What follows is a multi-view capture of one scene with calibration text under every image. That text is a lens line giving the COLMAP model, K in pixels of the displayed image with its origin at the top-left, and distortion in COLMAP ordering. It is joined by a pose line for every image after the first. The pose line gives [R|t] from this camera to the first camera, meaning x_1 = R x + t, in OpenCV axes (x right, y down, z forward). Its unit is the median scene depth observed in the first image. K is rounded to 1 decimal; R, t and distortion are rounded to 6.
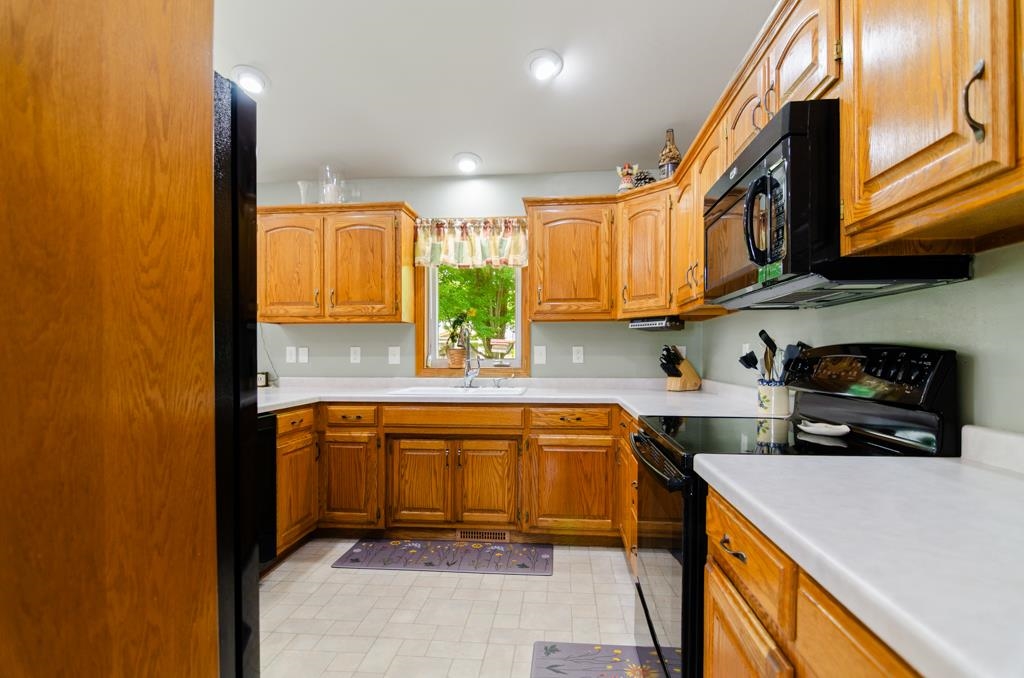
lens RADIAL K [[515.8, 0, 519.4], [0, 515.8, 355.6], [0, 0, 1]] dist [-0.000913, -0.010144]
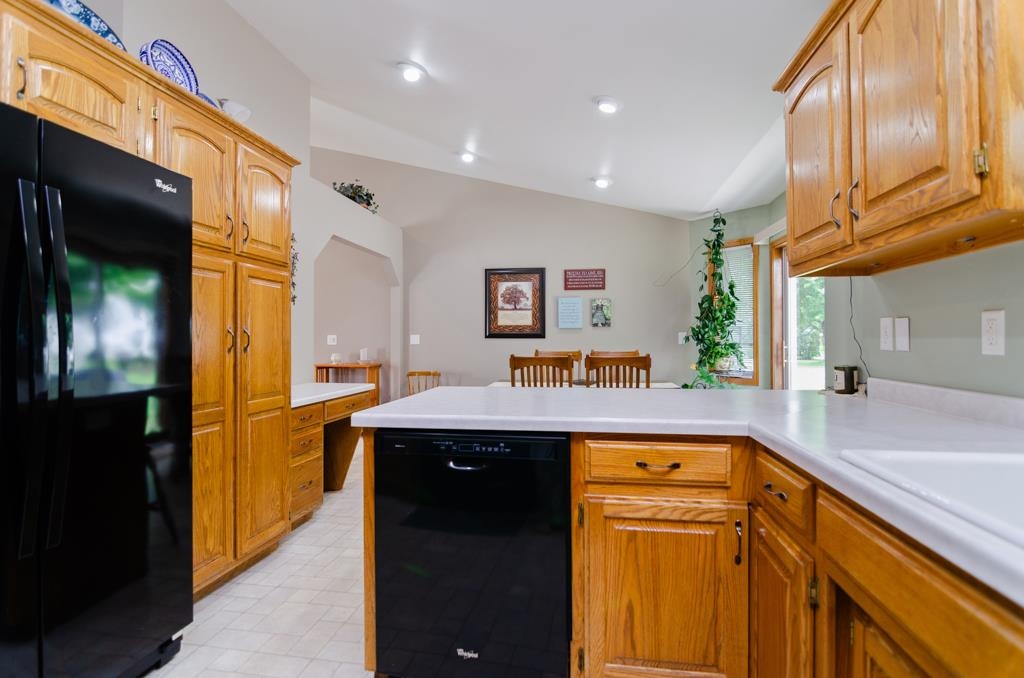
lens RADIAL K [[492.2, 0, 514.4], [0, 492.2, 336.8], [0, 0, 1]] dist [-0.003984, -0.001135]
pose [[-0.068867, -0.004347, -0.997616, 0.058299], [0.002197, 0.999987, -0.004509, 0.002481], [0.997623, -0.002502, -0.068857, 0.785785]]
